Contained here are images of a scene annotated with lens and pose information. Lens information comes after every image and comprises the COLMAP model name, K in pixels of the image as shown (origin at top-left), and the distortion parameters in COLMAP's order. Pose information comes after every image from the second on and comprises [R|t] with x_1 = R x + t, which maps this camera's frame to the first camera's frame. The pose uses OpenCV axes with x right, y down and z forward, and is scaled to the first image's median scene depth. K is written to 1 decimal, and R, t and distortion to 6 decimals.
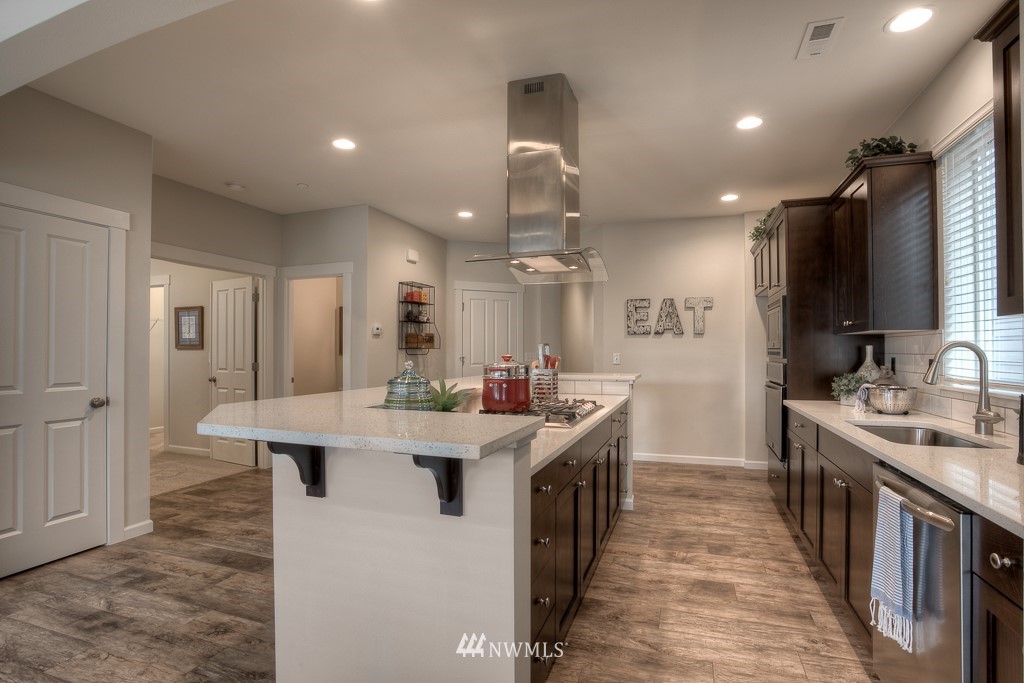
lens RADIAL K [[492.6, 0, 515.1], [0, 492.6, 344.3], [0, 0, 1]] dist [-0.037730, 0.007211]
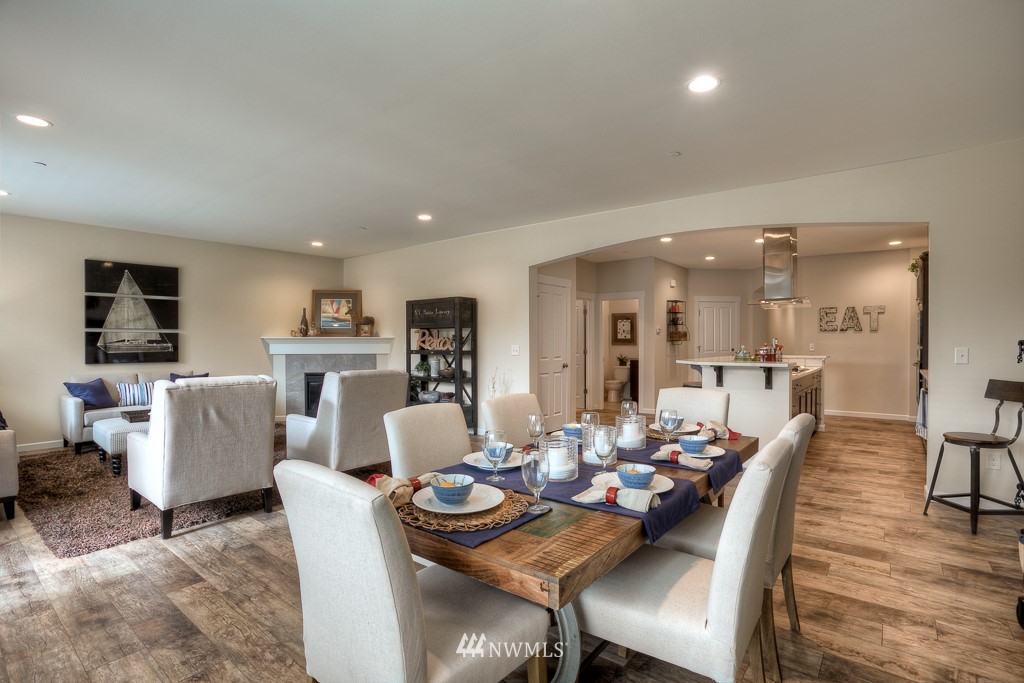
lens RADIAL K [[492.6, 0, 531.9], [0, 492.6, 341.8], [0, 0, 1]] dist [-0.037730, 0.007211]
pose [[0.954705, -0.000938, -0.297551, -0.228882], [0.004787, 0.999914, 0.012209, -0.013286], [0.297514, -0.013080, 0.954628, -0.915927]]
